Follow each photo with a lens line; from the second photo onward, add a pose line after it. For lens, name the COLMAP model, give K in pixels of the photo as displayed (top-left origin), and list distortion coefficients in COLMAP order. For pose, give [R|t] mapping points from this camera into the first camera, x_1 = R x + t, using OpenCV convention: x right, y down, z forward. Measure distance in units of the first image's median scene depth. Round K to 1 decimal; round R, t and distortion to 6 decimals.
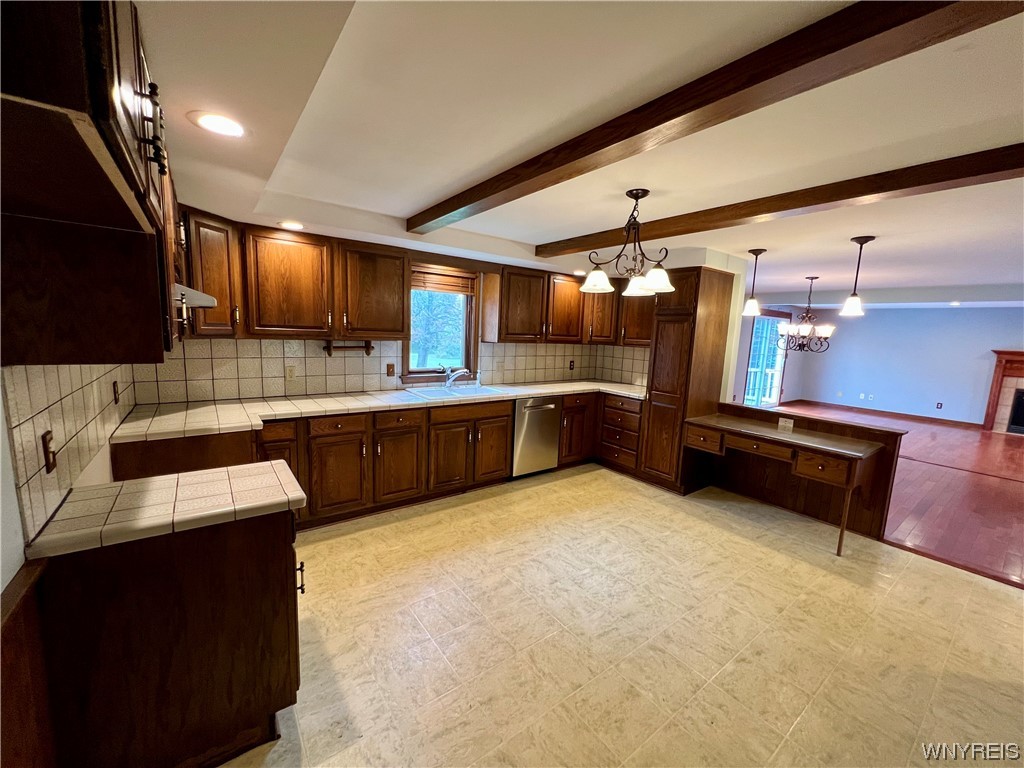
lens RADIAL K [[407.3, 0, 510.1], [0, 407.3, 389.6], [0, 0, 1]] dist [0.001772, -0.000181]
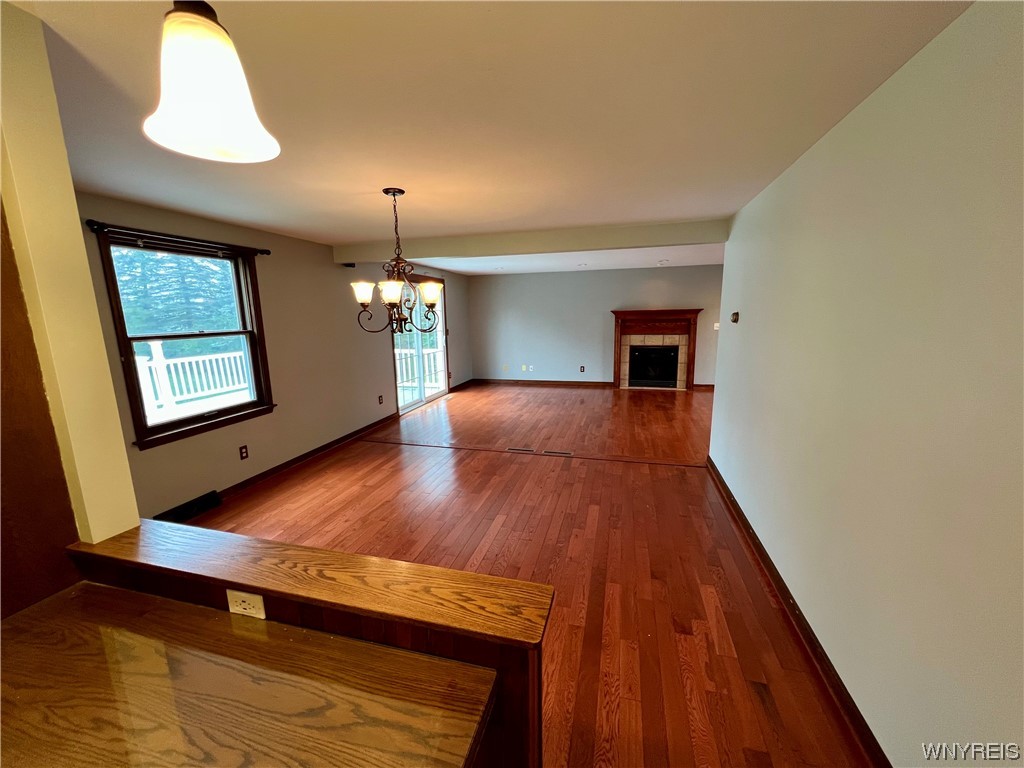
lens RADIAL K [[407.3, 0, 514.0], [0, 407.3, 384.2], [0, 0, 1]] dist [0.001772, -0.000181]
pose [[0.782916, -0.164488, 0.599988, 0.697672], [0.142815, 0.986178, 0.084005, -0.068780], [-0.605513, 0.019918, 0.795586, 0.676473]]
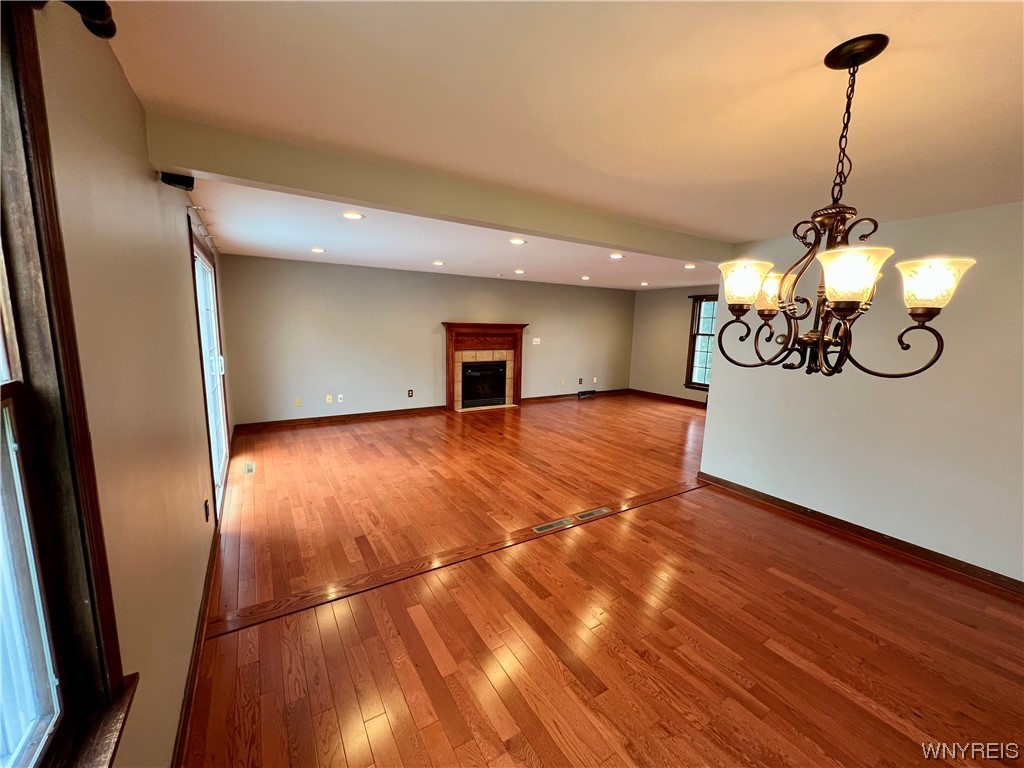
lens RADIAL K [[407.3, 0, 518.3], [0, 407.3, 383.1], [0, 0, 1]] dist [0.001772, -0.000181]
pose [[0.093762, -0.184763, 0.978300, 0.647331], [0.127752, 0.976739, 0.172224, -0.196556], [-0.987364, 0.108832, 0.115185, 1.513176]]
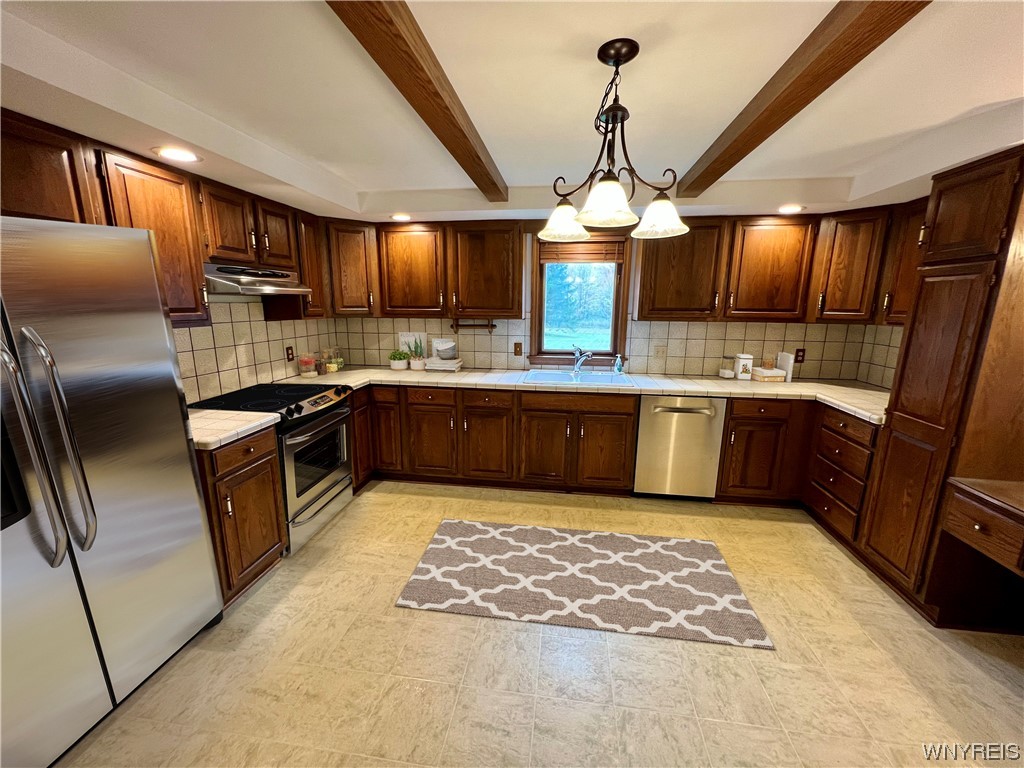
lens RADIAL K [[407.3, 0, 511.4], [0, 407.3, 387.2], [0, 0, 1]] dist [0.001772, -0.000181]
pose [[0.711496, 0.108257, -0.694301, 0.407363], [-0.082075, 0.994101, 0.070894, -0.026470], [0.697880, 0.006544, 0.716185, 0.303495]]
